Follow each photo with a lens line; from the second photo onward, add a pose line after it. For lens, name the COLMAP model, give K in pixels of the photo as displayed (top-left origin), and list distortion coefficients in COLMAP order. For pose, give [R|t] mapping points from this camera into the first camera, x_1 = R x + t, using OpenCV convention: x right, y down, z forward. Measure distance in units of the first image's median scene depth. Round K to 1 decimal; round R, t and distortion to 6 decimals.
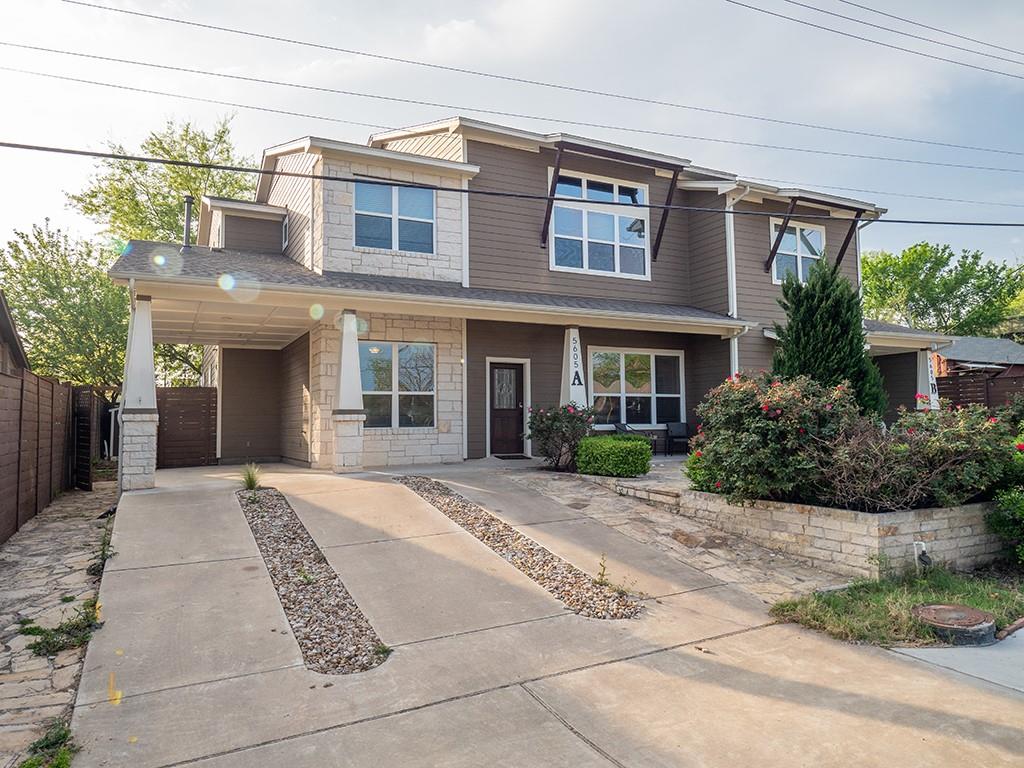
lens RADIAL K [[699.1, 0, 511.9], [0, 699.1, 384.0], [0, 0, 1]] dist [-0.005371, -0.000291]
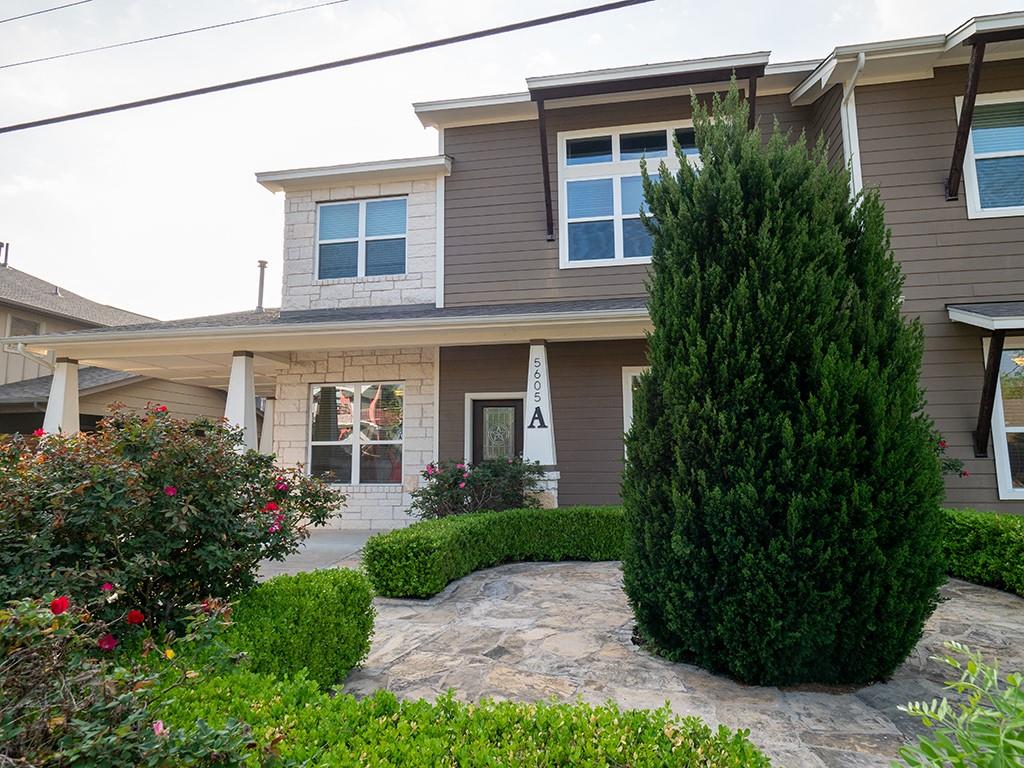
lens RADIAL K [[609.4, 0, 513.6], [0, 609.4, 382.9], [0, 0, 1]] dist [0.001707, -0.000111]
pose [[0.800479, -0.067567, -0.595540, 0.418985], [0.035353, 0.997218, -0.065620, -0.003872], [0.598317, 0.031473, 0.800641, 0.502581]]
